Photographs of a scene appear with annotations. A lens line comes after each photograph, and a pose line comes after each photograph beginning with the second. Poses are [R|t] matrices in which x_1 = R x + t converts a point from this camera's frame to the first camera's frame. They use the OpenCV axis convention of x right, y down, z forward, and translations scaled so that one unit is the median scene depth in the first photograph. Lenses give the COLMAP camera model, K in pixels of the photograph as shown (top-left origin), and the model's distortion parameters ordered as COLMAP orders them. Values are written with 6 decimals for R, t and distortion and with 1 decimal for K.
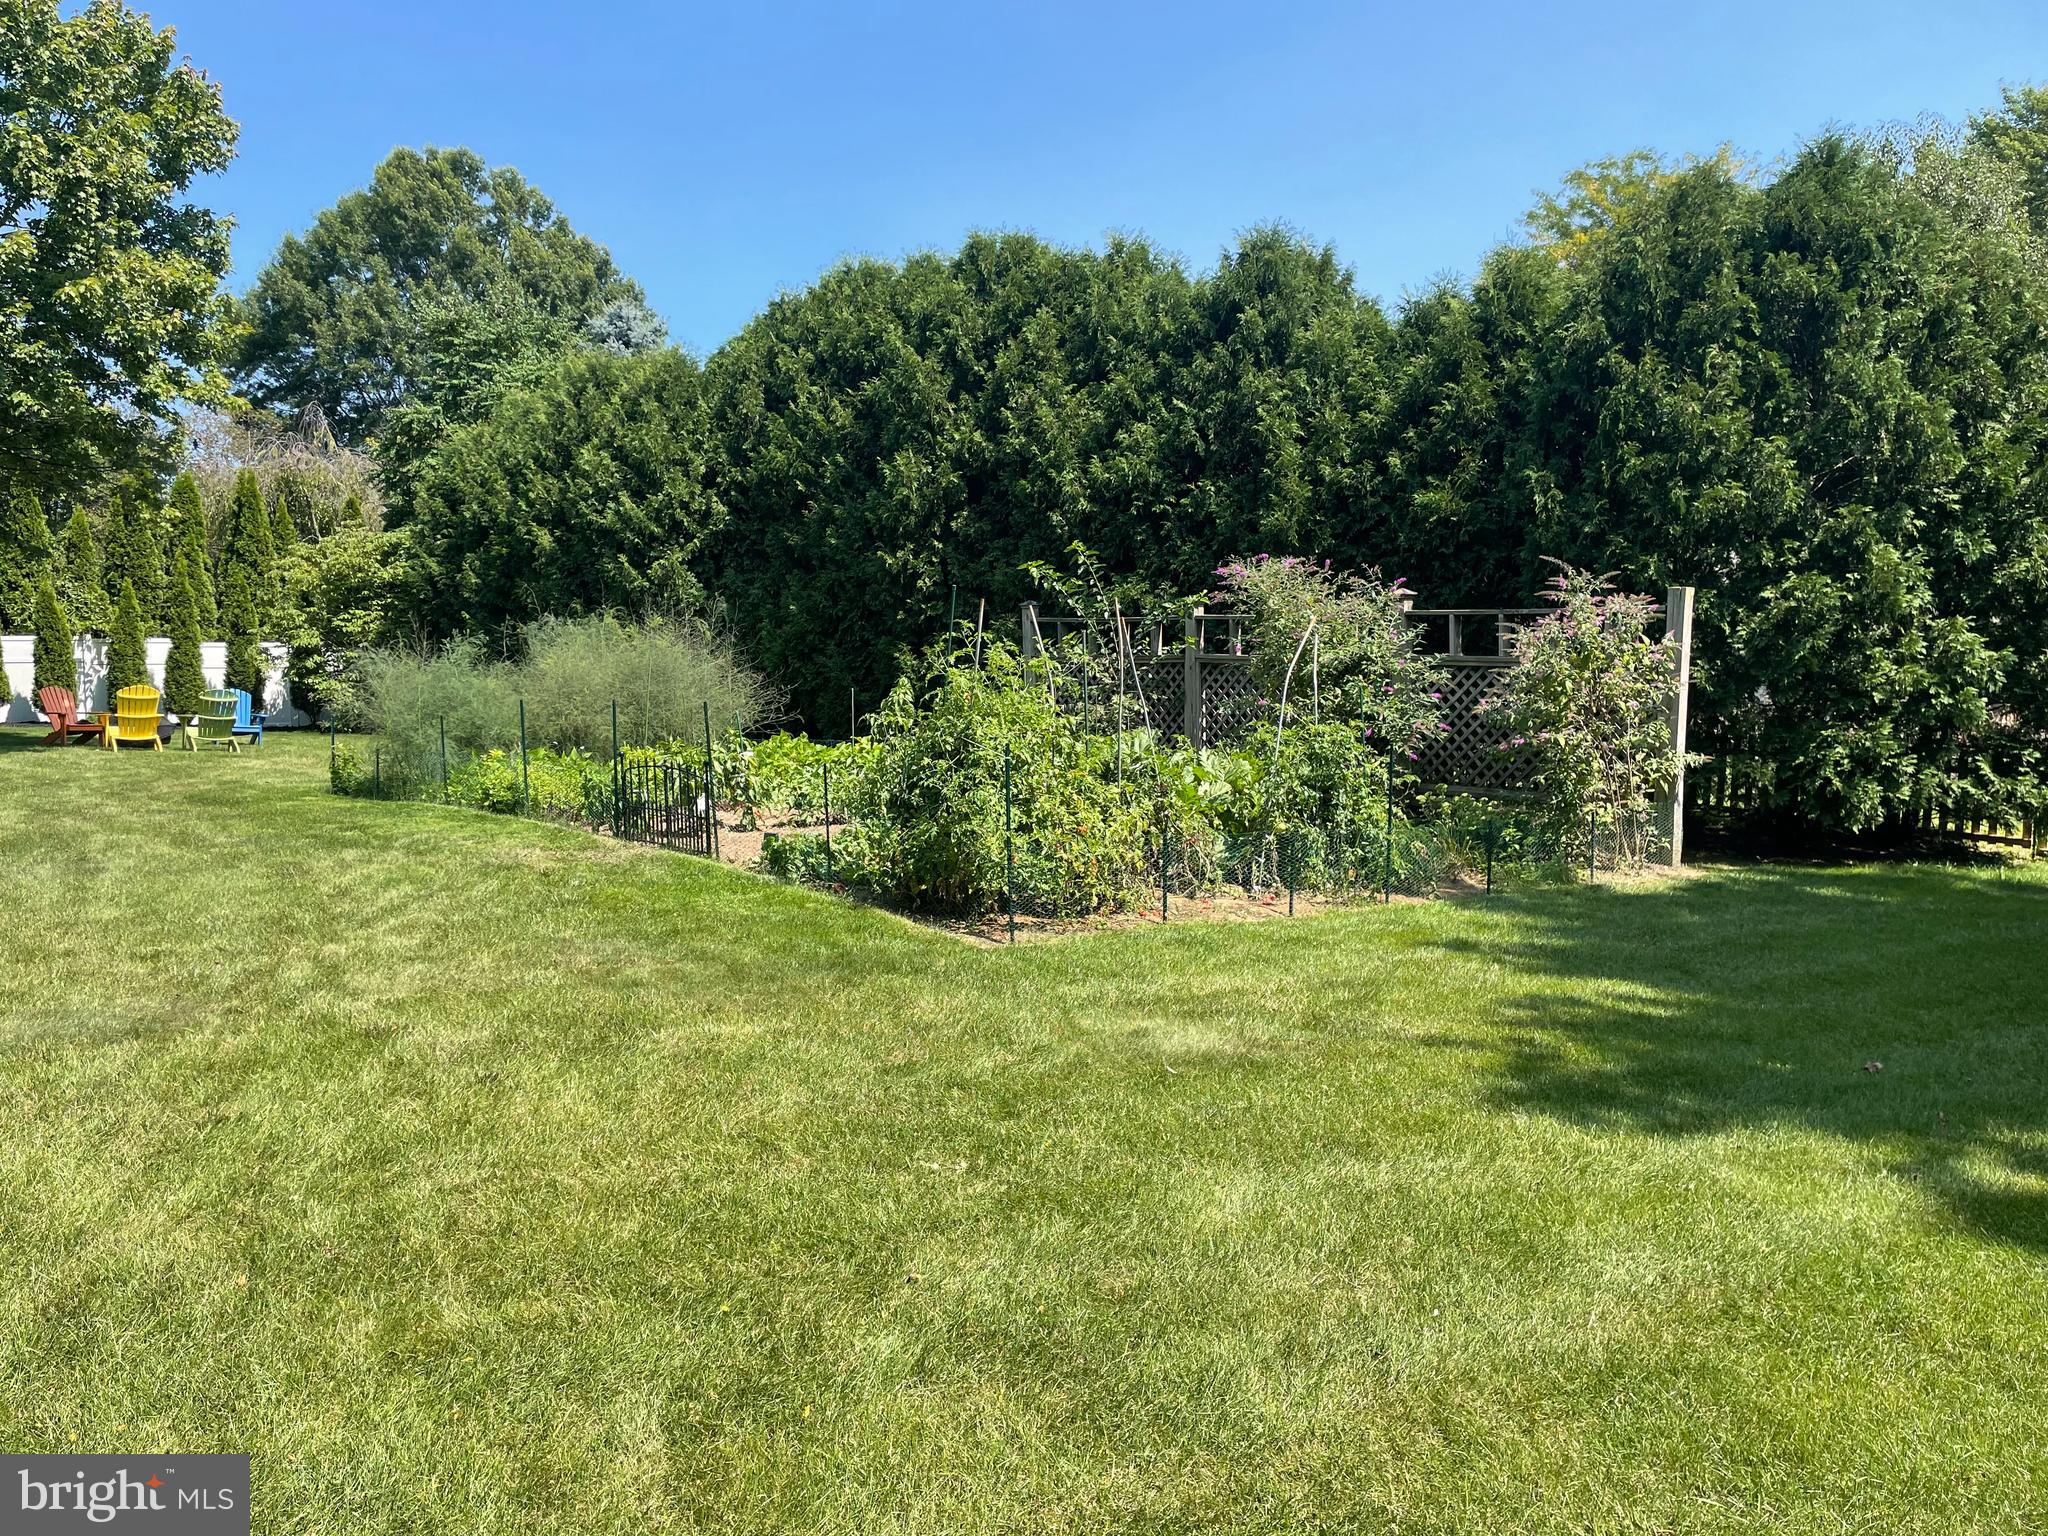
lens RADIAL K [[1562.2, 0, 1014.3], [0, 1562.2, 761.8], [0, 0, 1]] dist [0.059128, -0.023010]
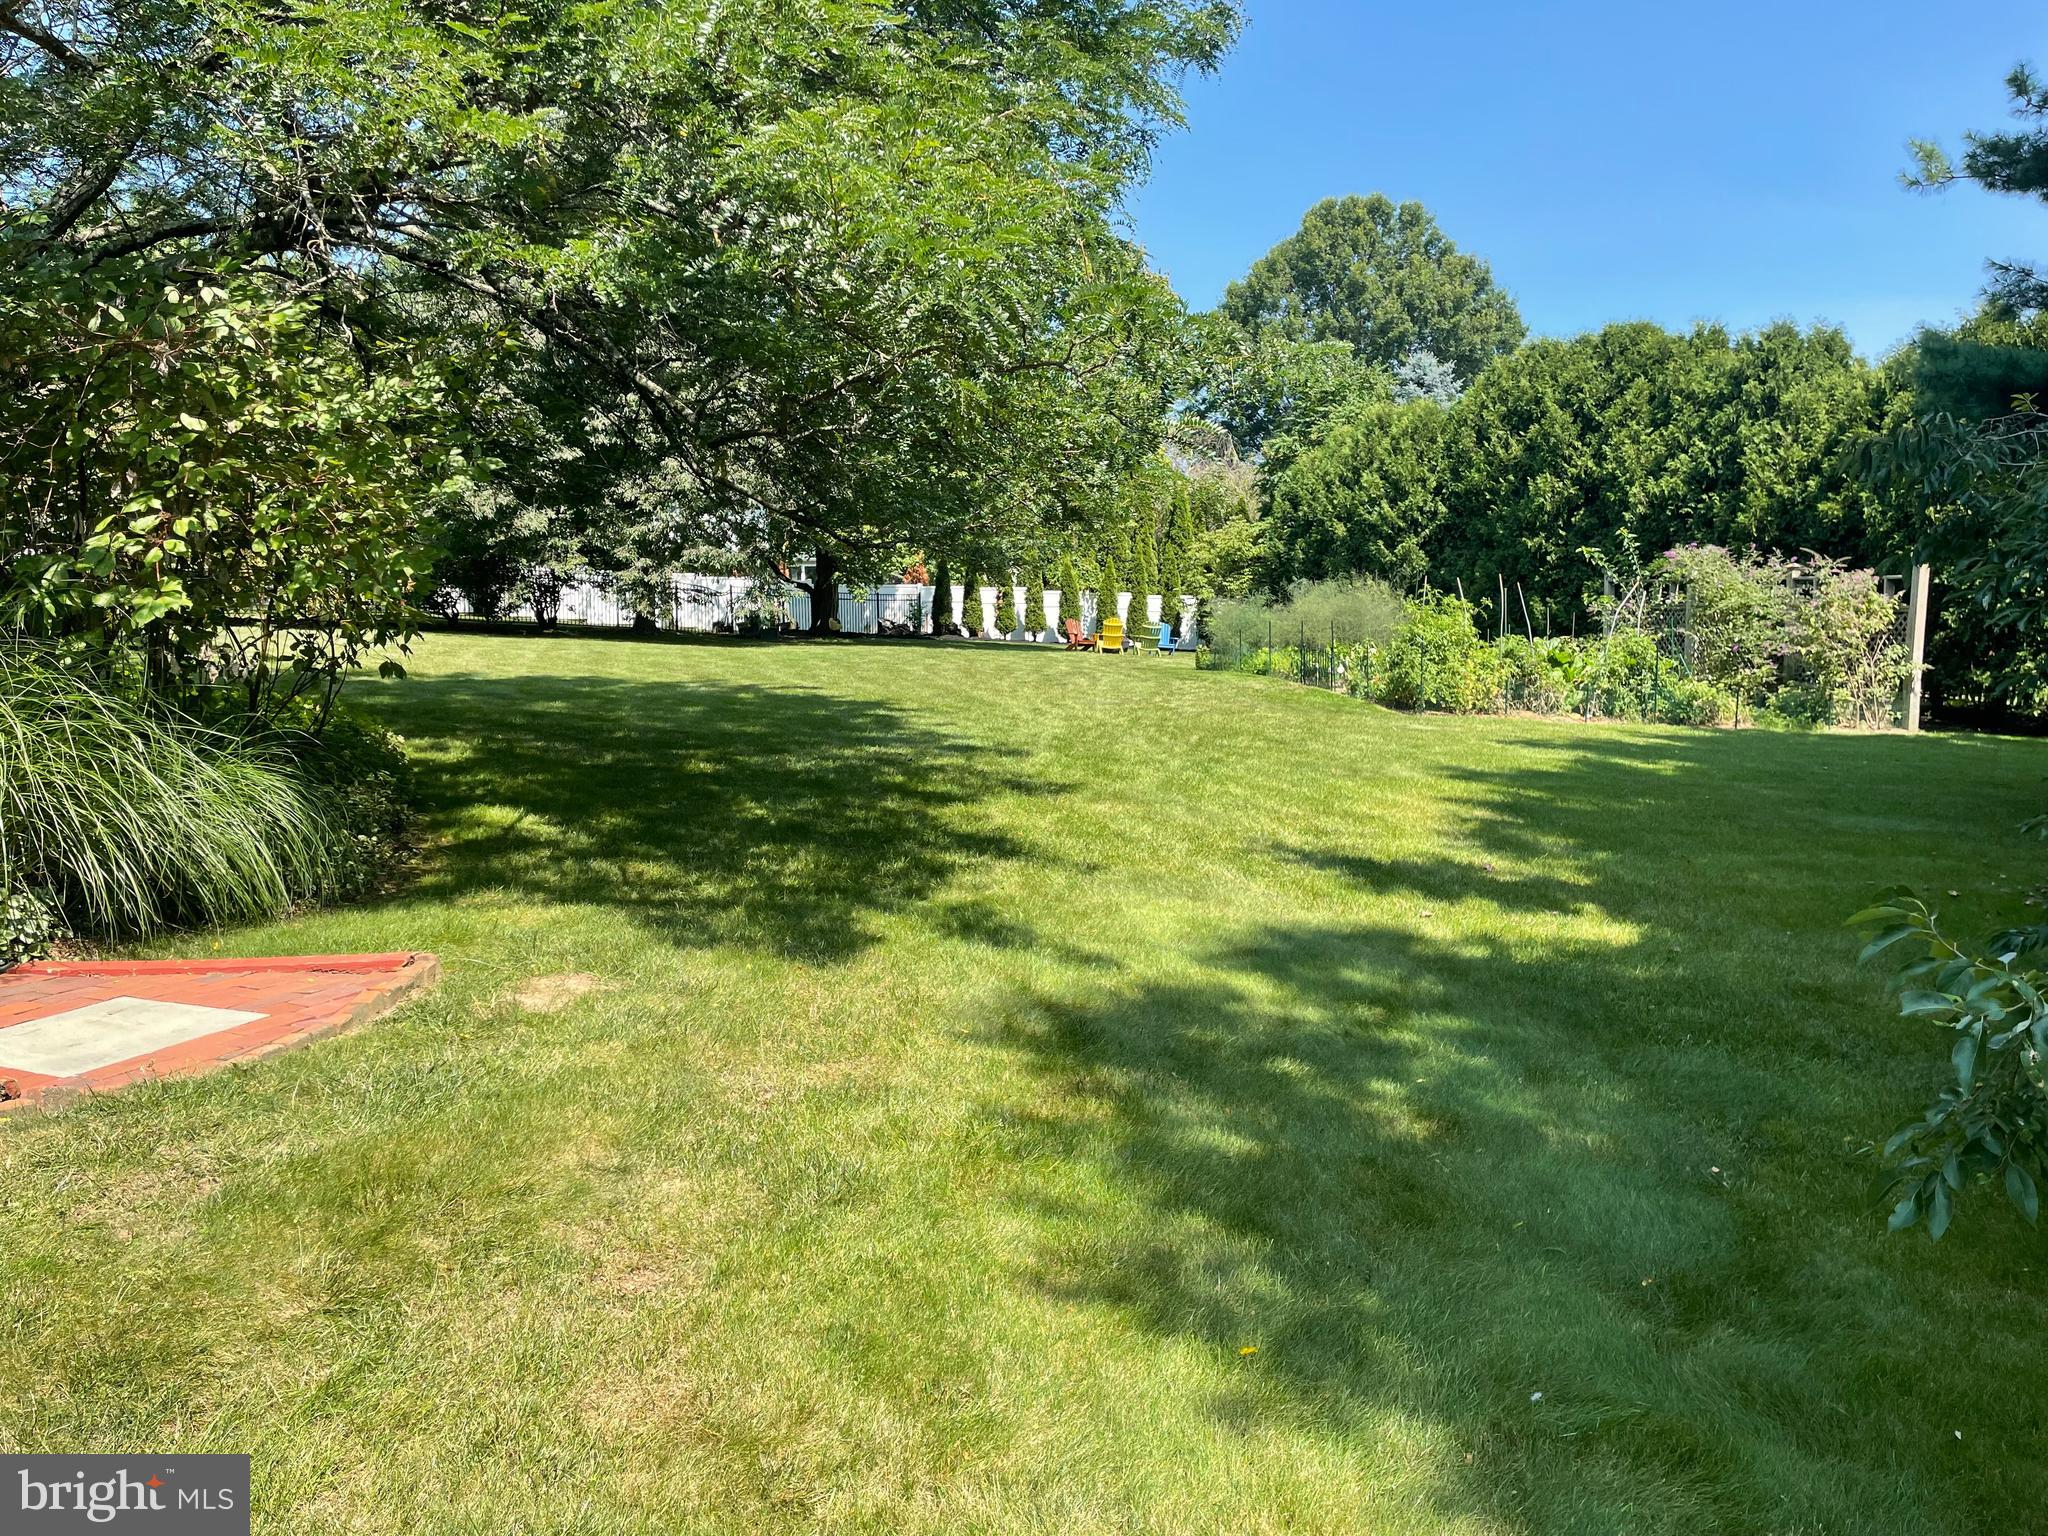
lens RADIAL K [[1562.2, 0, 1017.8], [0, 1562.2, 749.9], [0, 0, 1]] dist [0.059128, -0.023010]
pose [[0.845857, 0.059722, -0.530055, 0.294618], [-0.049003, 0.998211, 0.034270, 0.043389], [0.531153, -0.003013, 0.847270, -0.540759]]
